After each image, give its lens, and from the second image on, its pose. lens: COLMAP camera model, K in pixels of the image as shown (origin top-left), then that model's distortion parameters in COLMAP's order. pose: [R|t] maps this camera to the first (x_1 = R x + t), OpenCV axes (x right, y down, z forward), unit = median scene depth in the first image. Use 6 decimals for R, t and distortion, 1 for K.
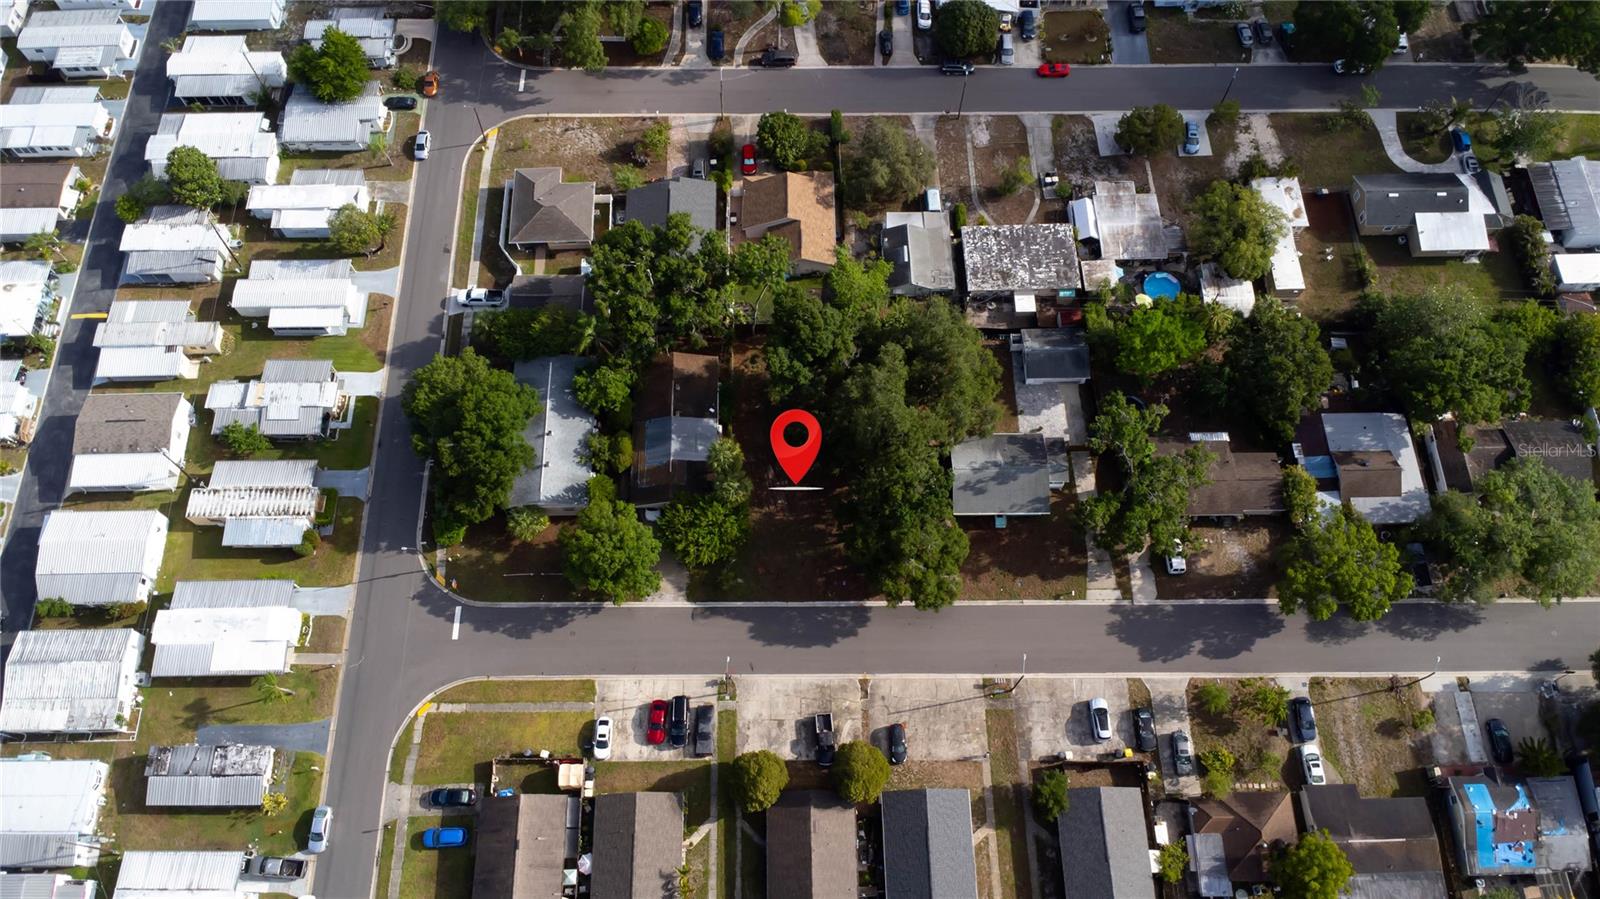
lens RADIAL K [[1159.0, 0, 803.5], [0, 1159.0, 446.3], [0, 0, 1]] dist [0.054503, -0.076348]
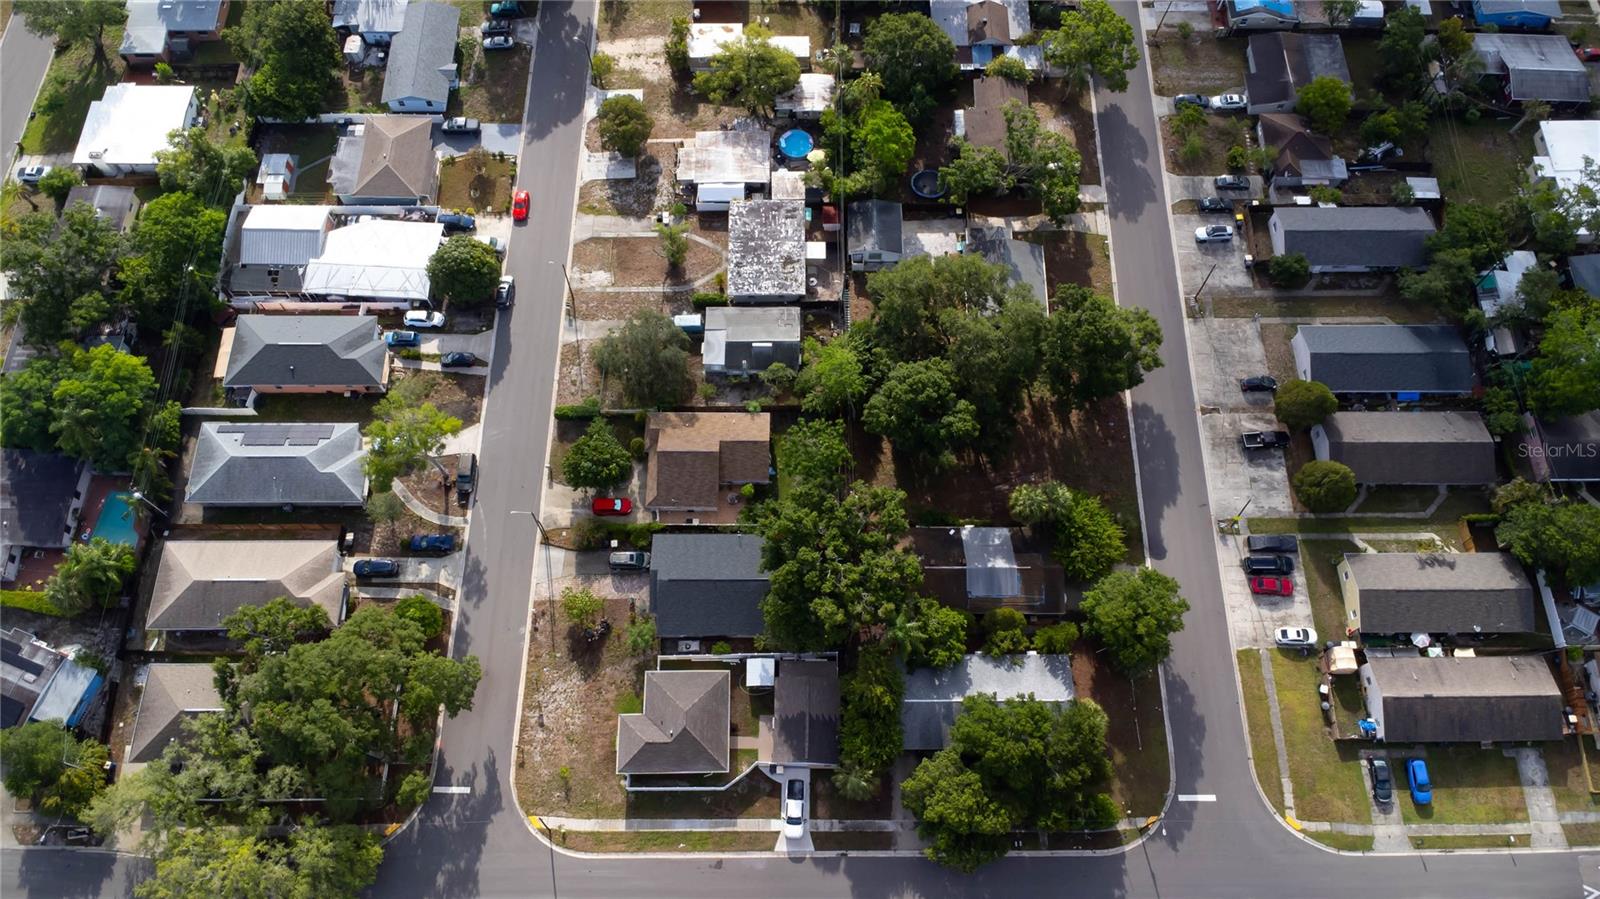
lens RADIAL K [[1159.0, 0, 803.5], [0, 1159.0, 446.3], [0, 0, 1]] dist [0.054503, -0.076348]
pose [[0.016460, -0.908057, 0.418524, -0.419974], [0.908266, 0.188599, 0.373474, -0.514885], [-0.418069, 0.373983, 0.827862, 0.241183]]
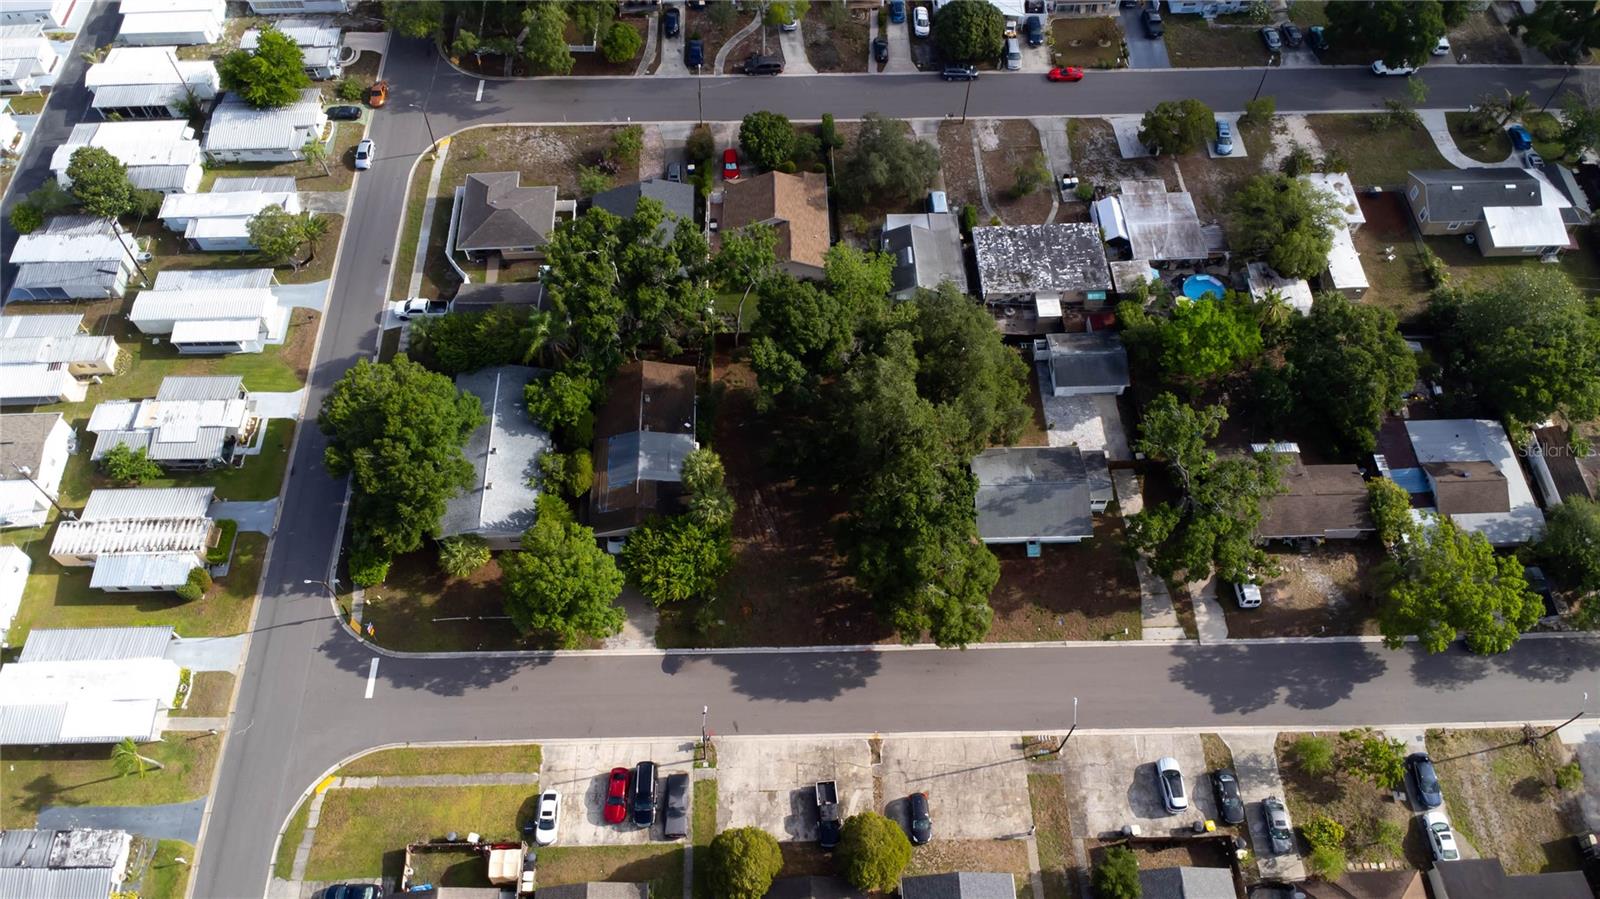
lens RADIAL K [[1159.0, 0, 803.5], [0, 1159.0, 446.3], [0, 0, 1]] dist [0.054503, -0.076348]
pose [[0.999887, -0.012311, 0.008641, -0.001830], [0.013321, 0.991584, -0.128779, 0.095868], [-0.006983, 0.128880, 0.991636, 0.162886]]
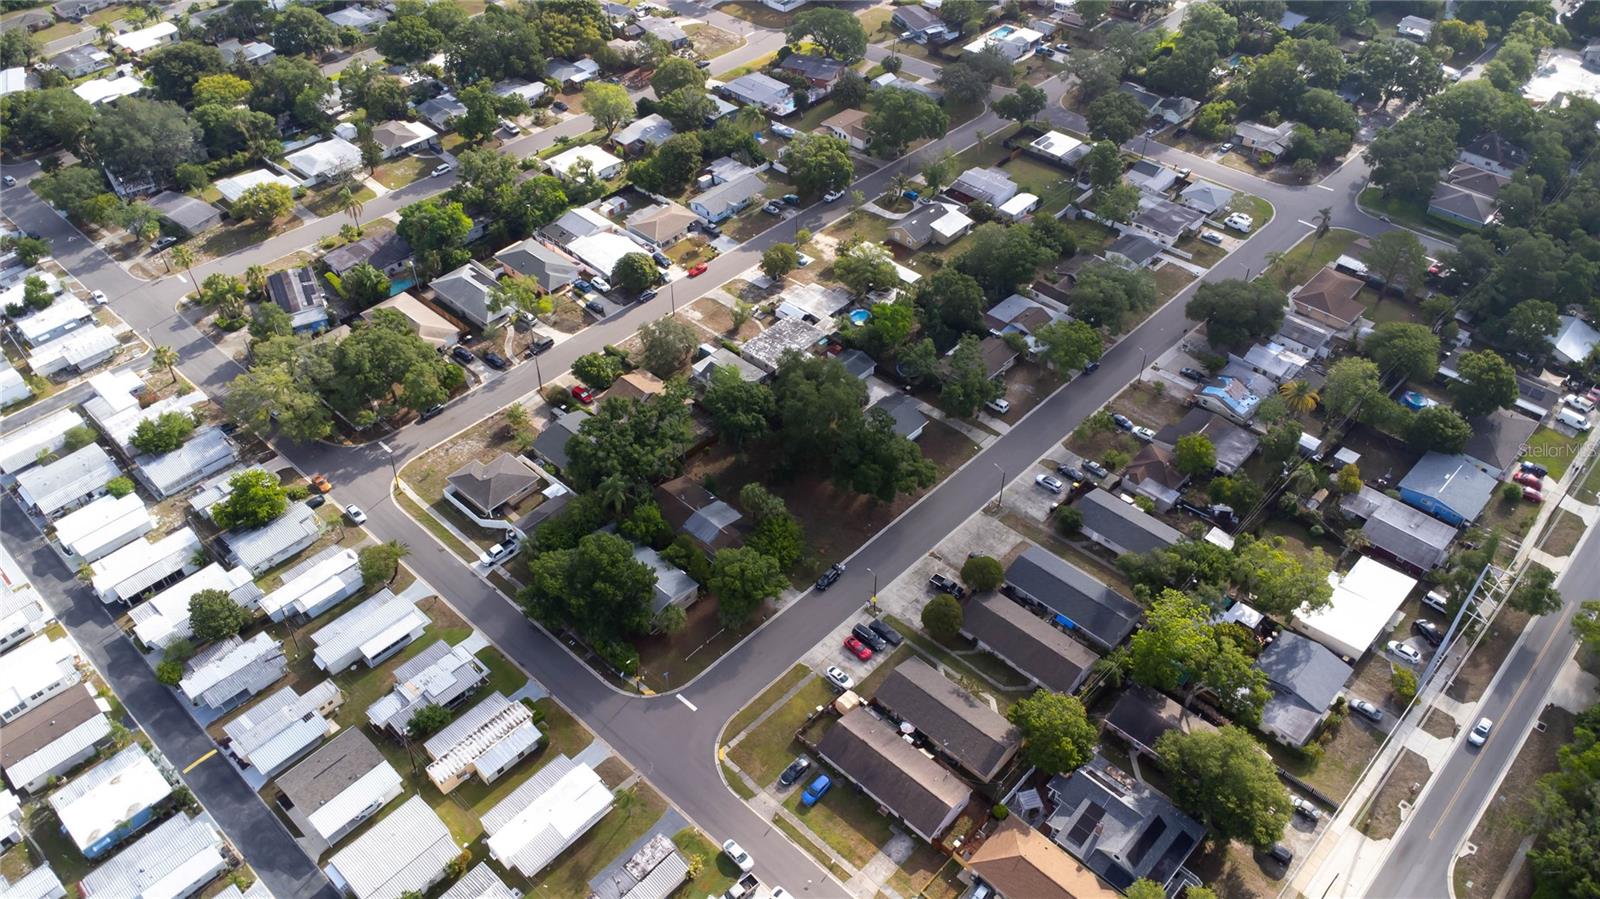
lens RADIAL K [[1159.0, 0, 803.5], [0, 1159.0, 446.3], [0, 0, 1]] dist [0.054503, -0.076348]
pose [[0.695805, -0.482265, 0.532237, -0.707536], [0.656113, 0.728261, -0.197866, 0.267646], [-0.292183, 0.486884, 0.823148, -0.181137]]
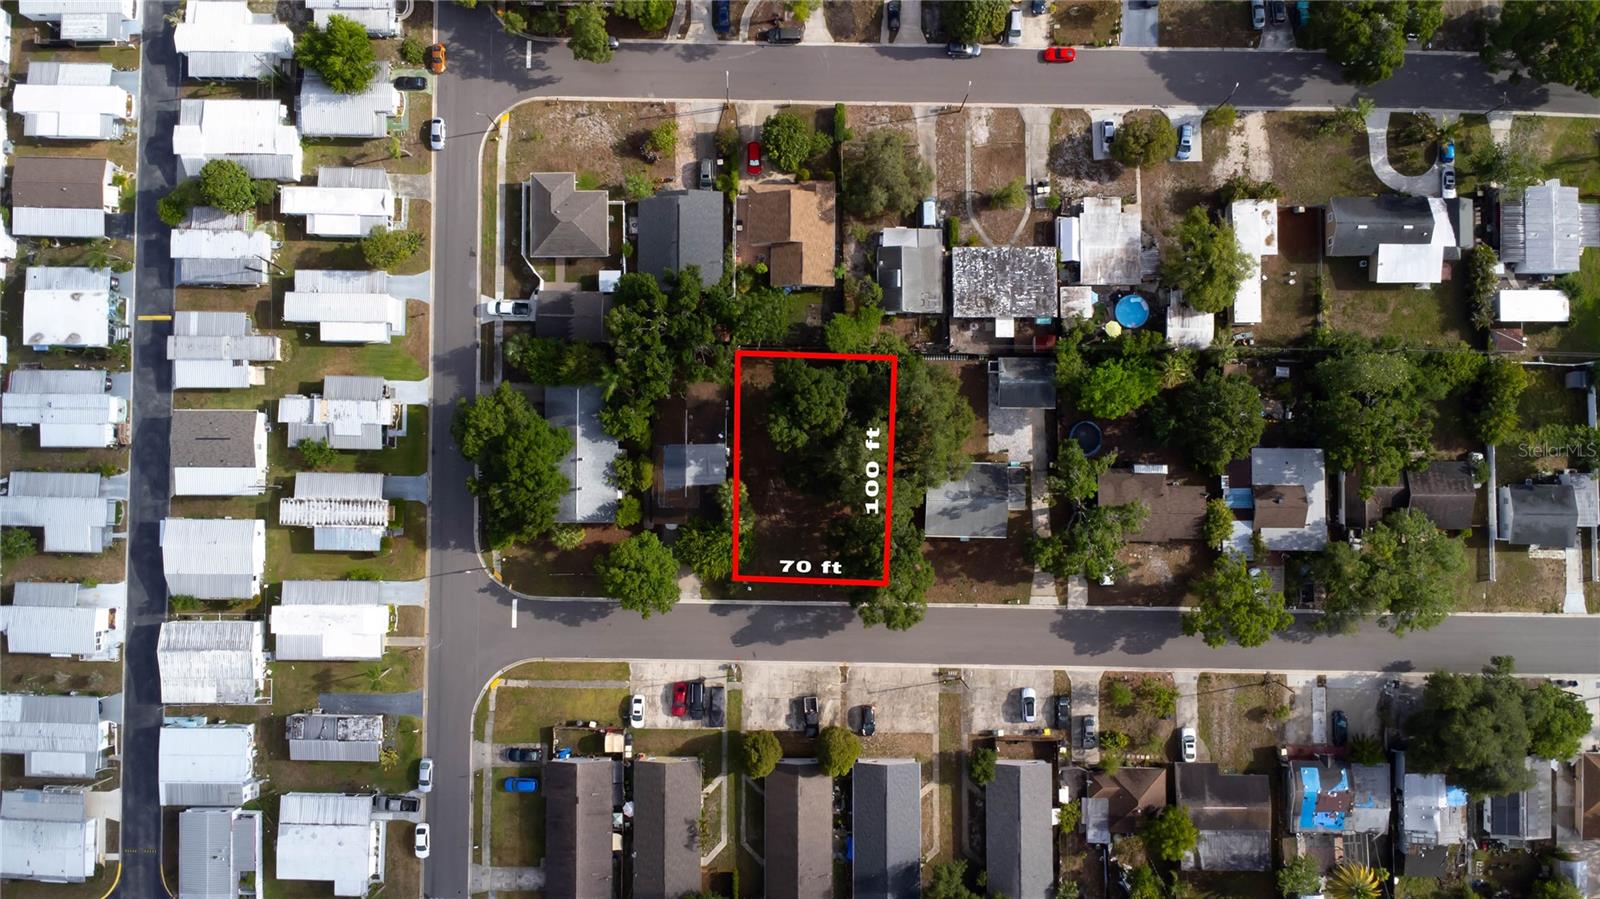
lens RADIAL K [[1143.8, 0, 803.5], [0, 1143.8, 448.7], [0, 0, 1]] dist [0.034294, -0.032956]
pose [[0.999757, 0.022056, 0.000255, 0.002812], [-0.020523, 0.925932, 0.377133, -0.451854], [0.008082, -0.377046, 0.926159, -0.049883]]
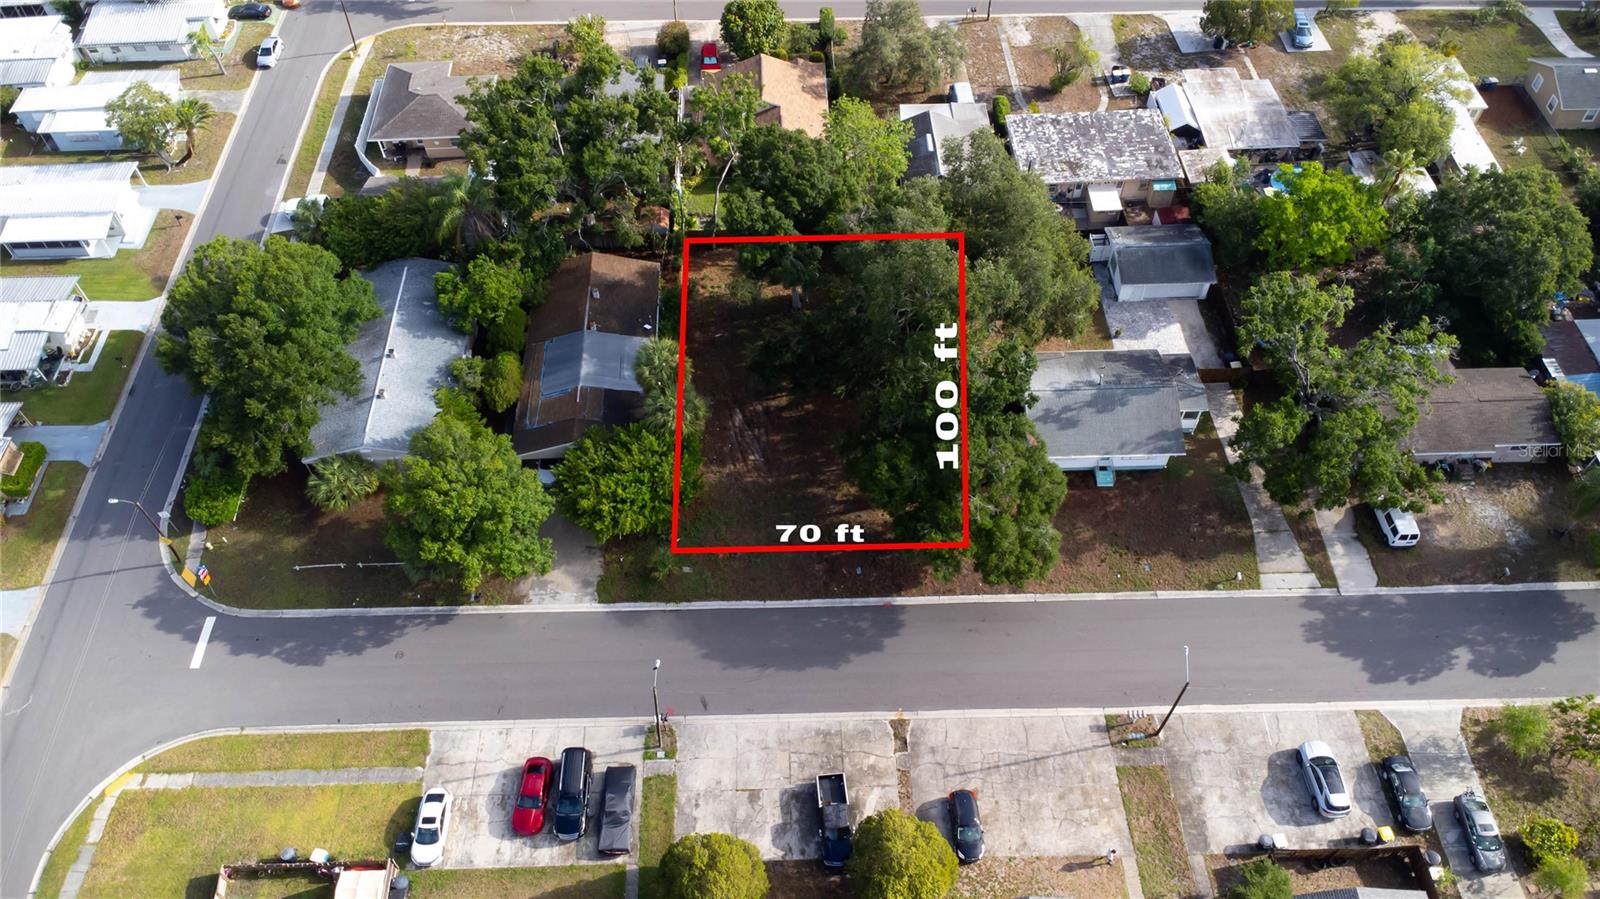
lens RADIAL K [[1159.0, 0, 803.5], [0, 1159.0, 446.3], [0, 0, 1]] dist [0.054503, -0.076348]
pose [[0.999814, -0.016386, 0.010161, 0.001088], [0.018277, 0.973290, -0.228852, 0.187590], [-0.006139, 0.228996, 0.973408, 0.383688]]
